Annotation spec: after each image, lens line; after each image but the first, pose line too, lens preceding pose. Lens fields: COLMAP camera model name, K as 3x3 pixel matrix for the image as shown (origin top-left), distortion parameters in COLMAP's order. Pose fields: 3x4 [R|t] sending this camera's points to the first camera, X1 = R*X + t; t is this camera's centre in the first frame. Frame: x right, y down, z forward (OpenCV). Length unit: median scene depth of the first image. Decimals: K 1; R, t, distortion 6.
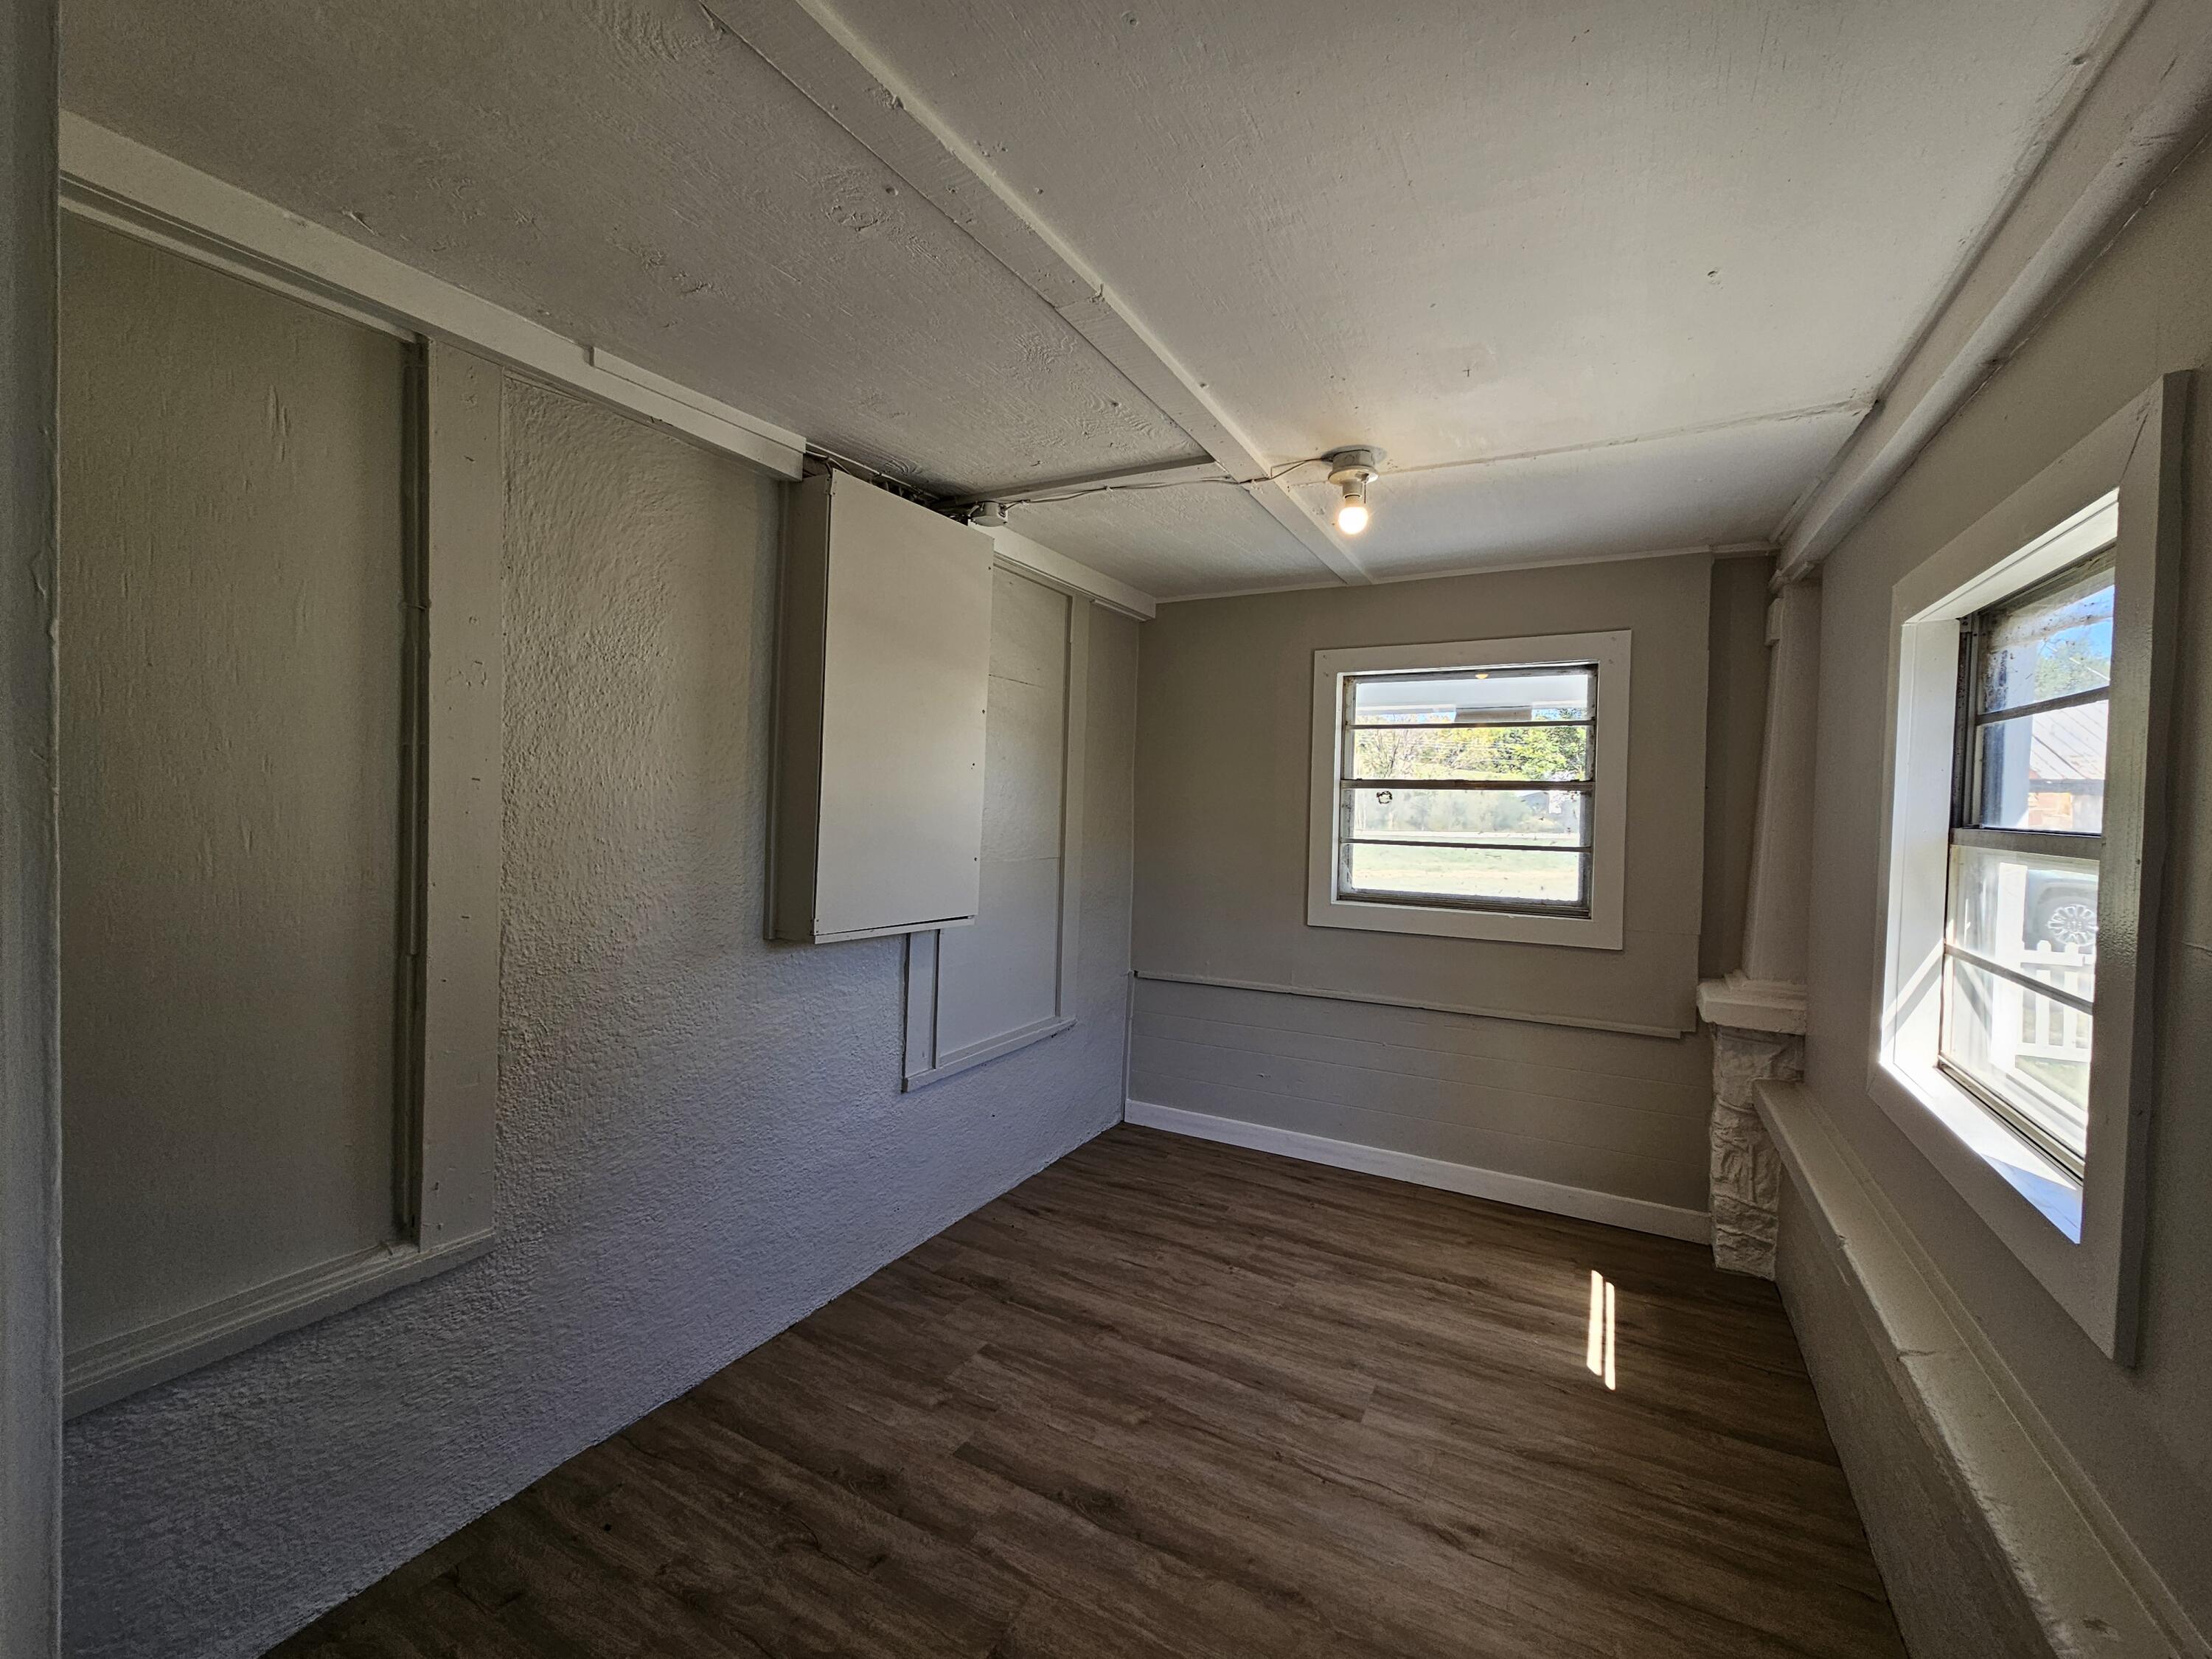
lens RADIAL K [[909.5, 0, 1108.3], [0, 909.5, 818.2], [0, 0, 1]] dist [-0.001593, 0.000916]
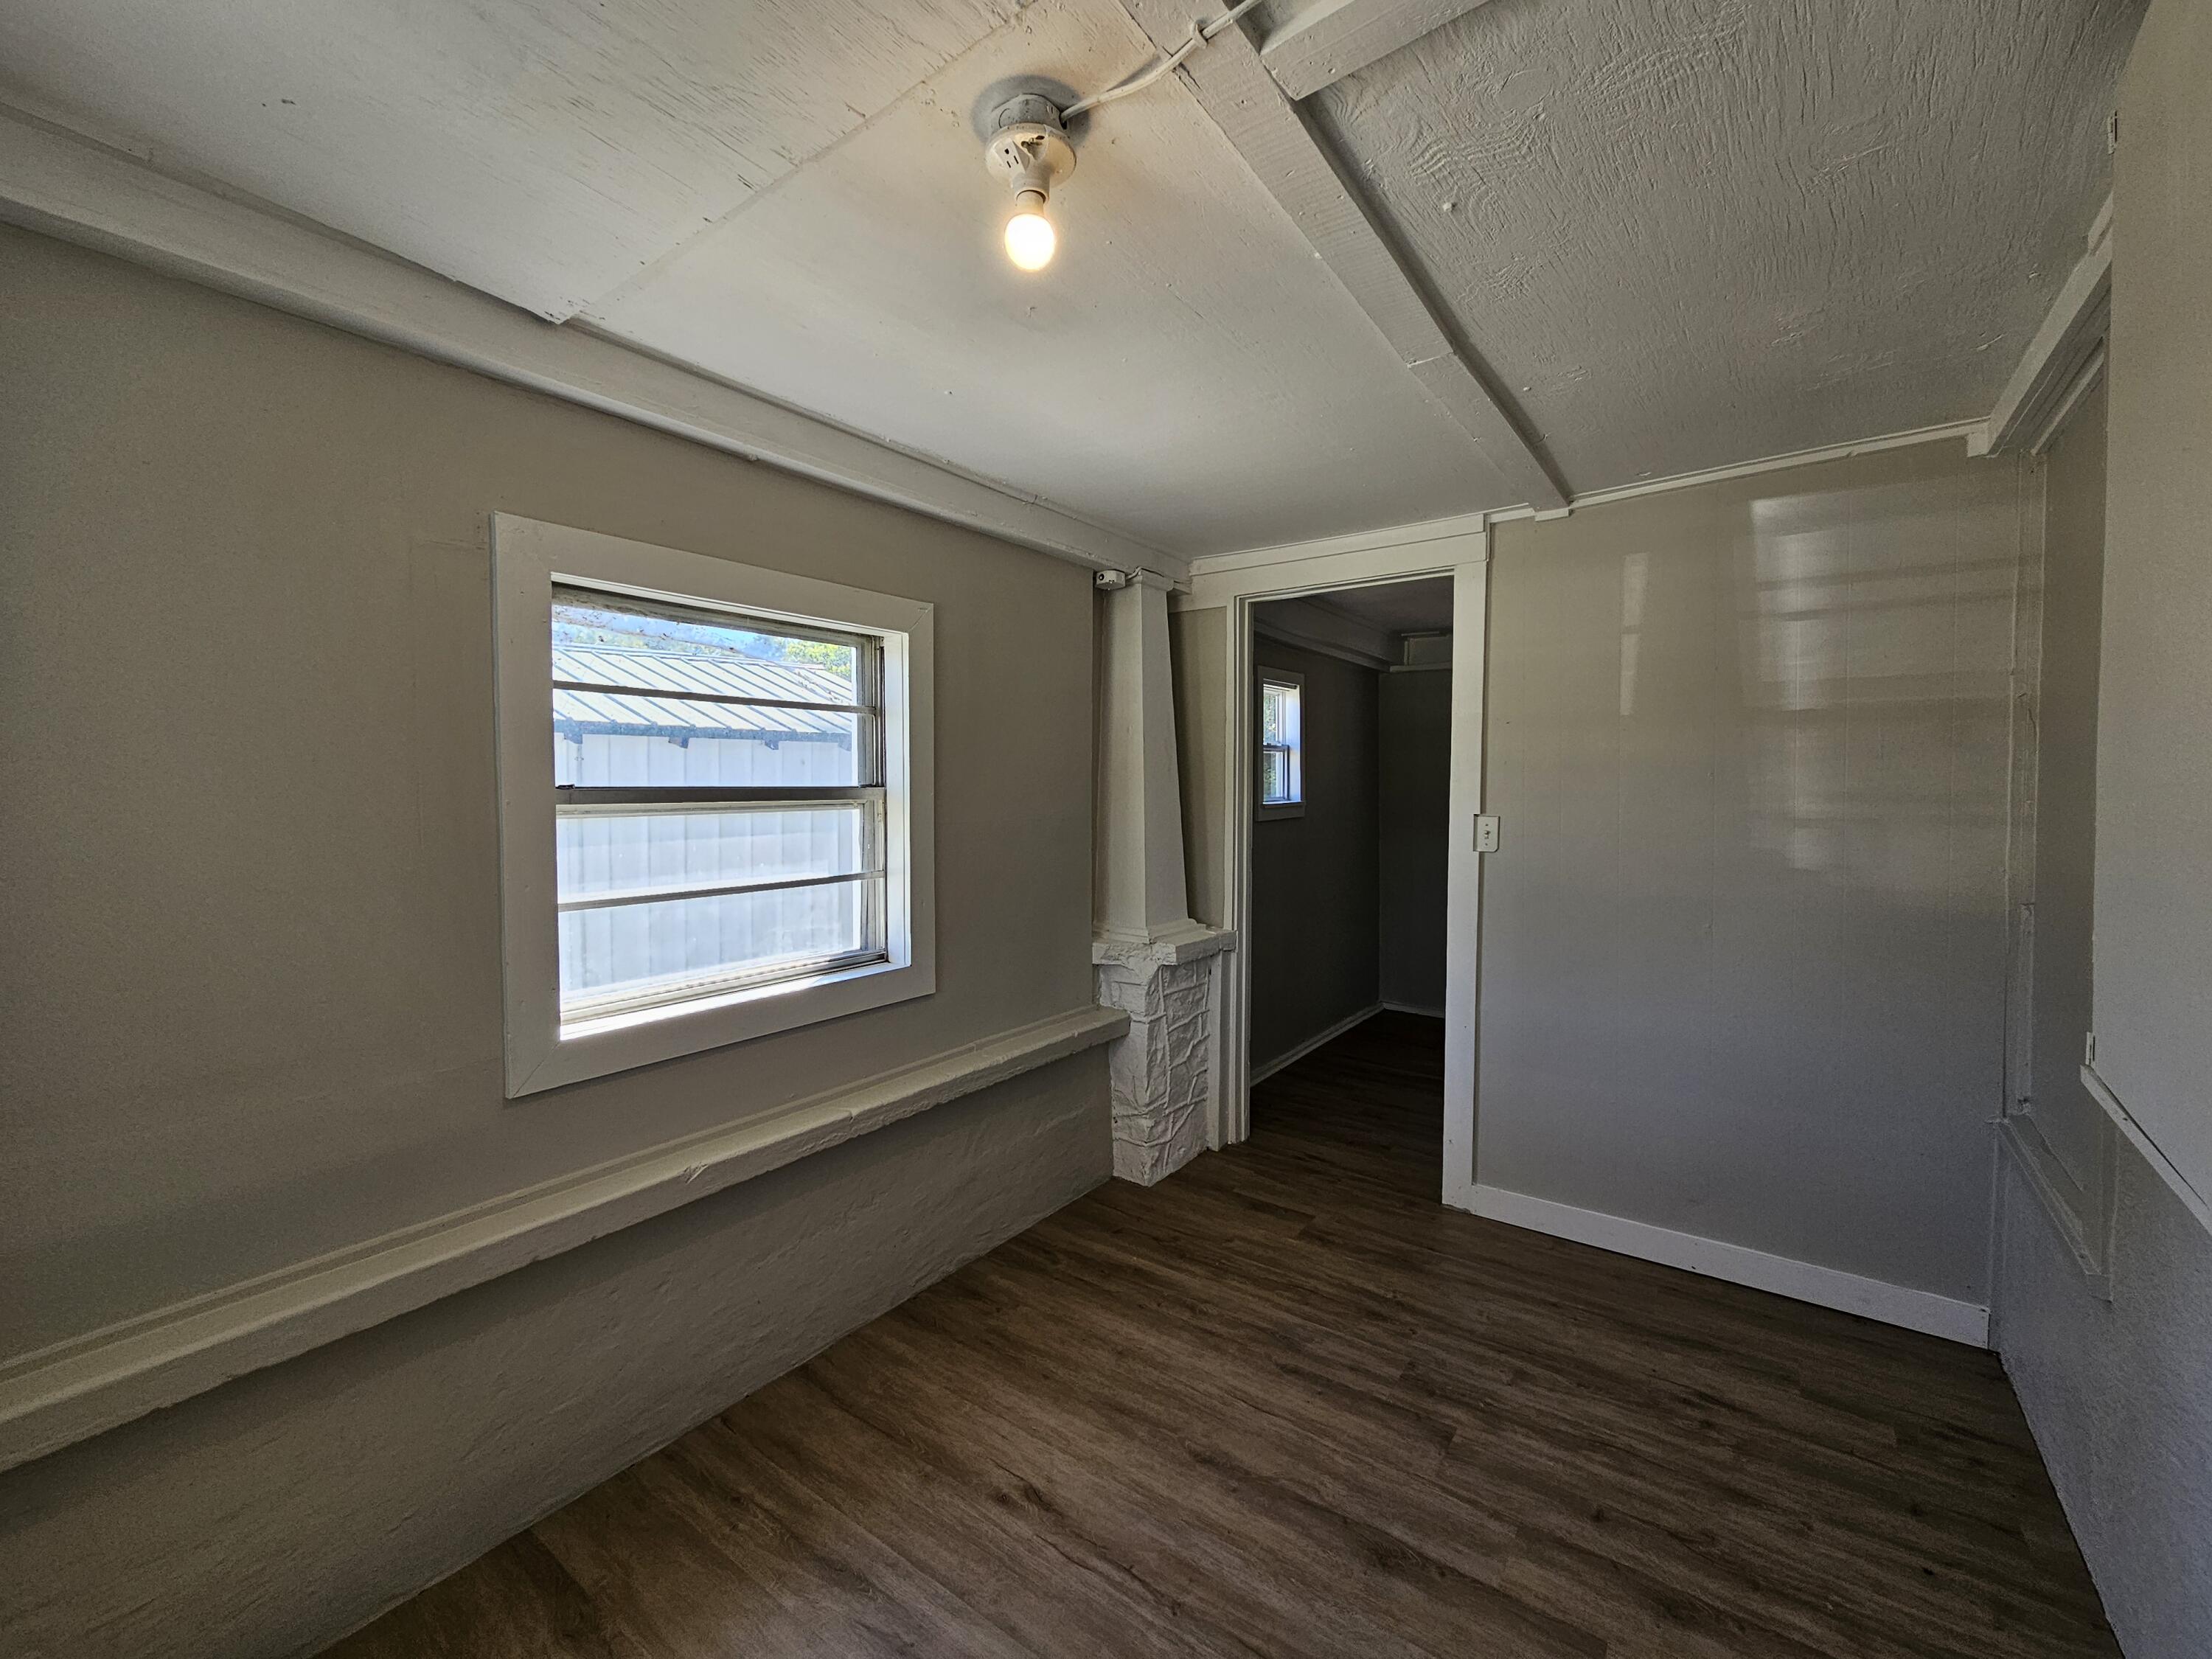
lens RADIAL K [[909.5, 0, 1108.3], [0, 909.5, 818.2], [0, 0, 1]] dist [-0.001593, 0.000916]
pose [[-0.991414, -0.027967, 0.127738, 0.179771], [-0.020070, 0.997831, 0.062695, -0.030690], [-0.129215, 0.059593, -0.989824, 1.924346]]
